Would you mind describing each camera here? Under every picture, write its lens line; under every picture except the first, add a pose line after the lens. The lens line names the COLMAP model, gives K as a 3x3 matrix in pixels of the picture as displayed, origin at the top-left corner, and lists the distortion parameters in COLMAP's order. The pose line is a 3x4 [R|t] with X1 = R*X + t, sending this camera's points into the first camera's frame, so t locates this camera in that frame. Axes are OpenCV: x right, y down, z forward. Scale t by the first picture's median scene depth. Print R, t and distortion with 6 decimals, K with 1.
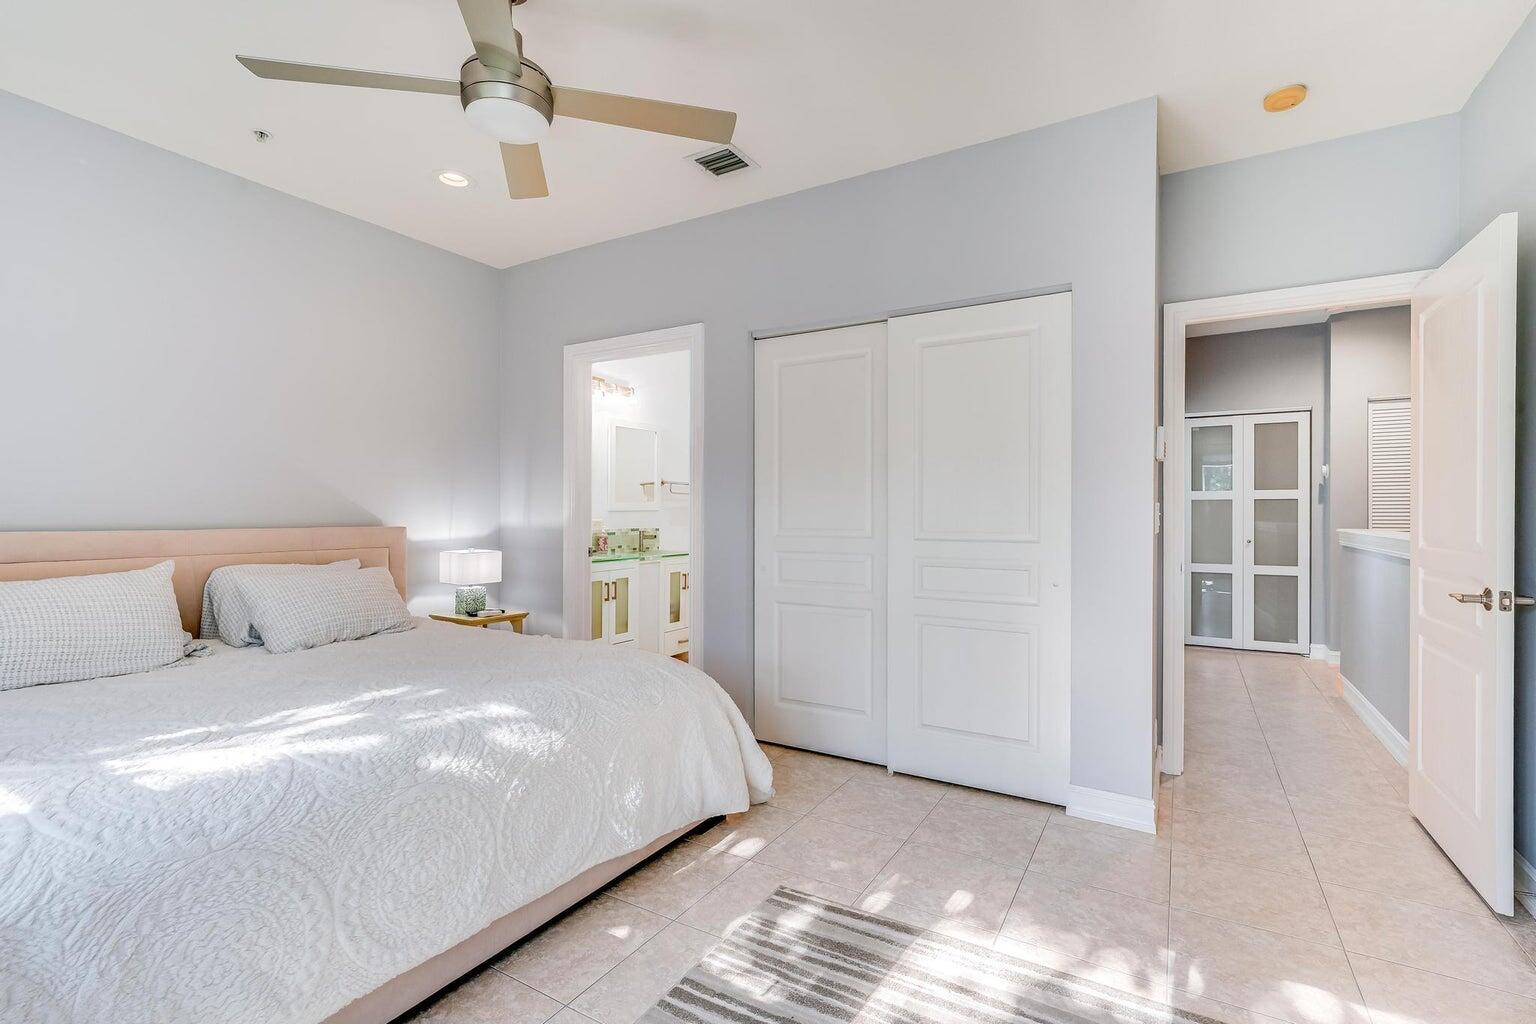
lens RADIAL K [[702.7, 0, 769.0], [0, 702.7, 506.4], [0, 0, 1]] dist [-0.001767, -0.000213]
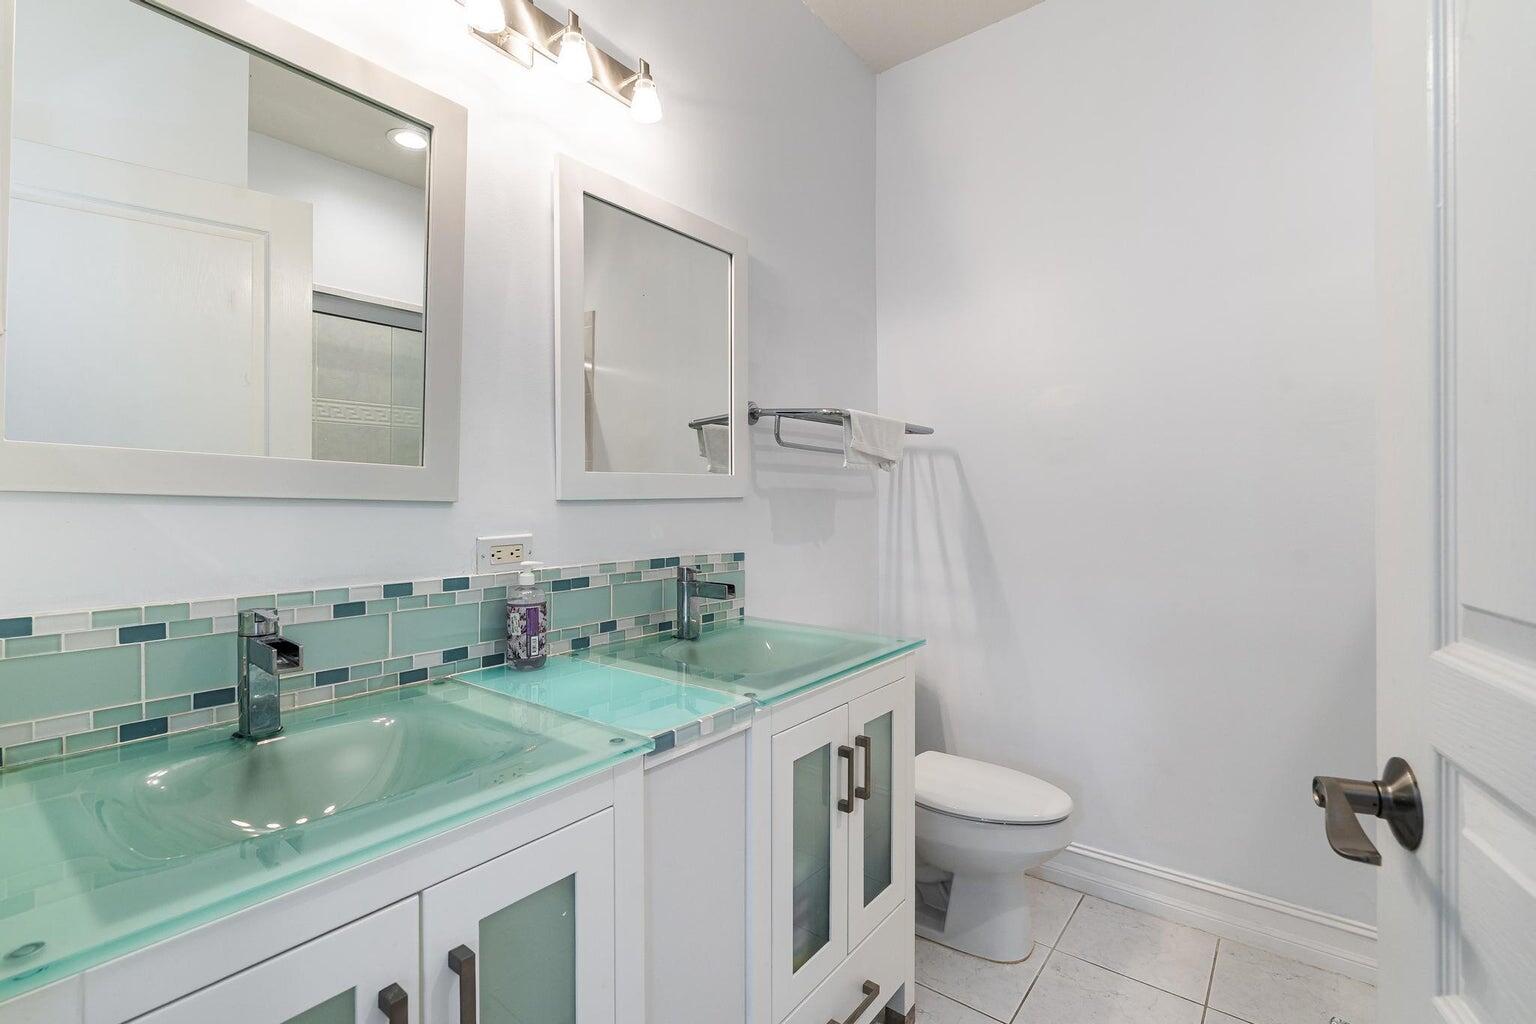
lens RADIAL K [[702.7, 0, 769.0], [0, 702.7, 506.4], [0, 0, 1]] dist [-0.001767, -0.000213]
pose [[0.992770, -0.009904, -0.119621, -0.113308], [0.011242, 0.999881, 0.010517, 0.006825], [0.119503, -0.011785, 0.992764, 0.726579]]
